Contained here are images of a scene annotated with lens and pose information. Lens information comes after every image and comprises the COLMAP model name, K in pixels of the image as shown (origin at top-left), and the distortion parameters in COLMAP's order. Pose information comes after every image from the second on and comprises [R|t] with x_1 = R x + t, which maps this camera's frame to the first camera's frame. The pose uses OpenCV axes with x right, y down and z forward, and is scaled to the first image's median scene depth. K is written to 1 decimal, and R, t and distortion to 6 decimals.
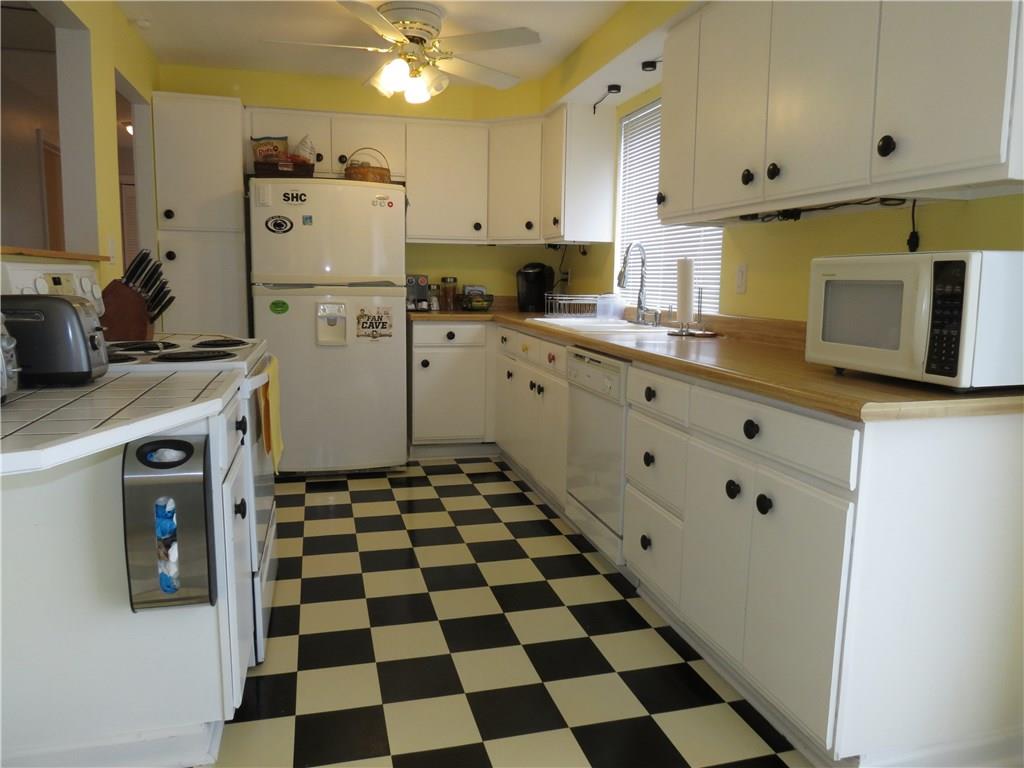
lens RADIAL K [[724.0, 0, 514.0], [0, 724.0, 383.1], [0, 0, 1]] dist [-0.047205, 0.029482]
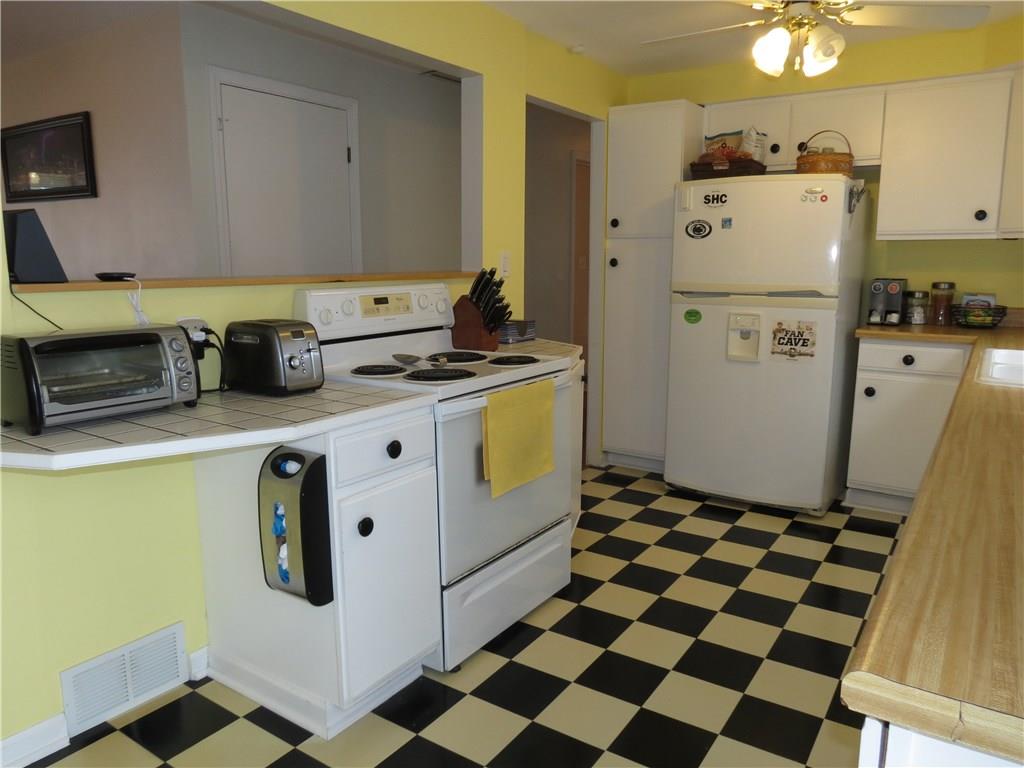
lens RADIAL K [[724.0, 0, 514.0], [0, 724.0, 383.1], [0, 0, 1]] dist [-0.047205, 0.029482]
pose [[0.654320, 0.111041, -0.748021, 0.235097], [-0.094967, 0.993395, 0.064395, -0.055287], [0.750231, 0.028903, 0.660544, 0.191084]]
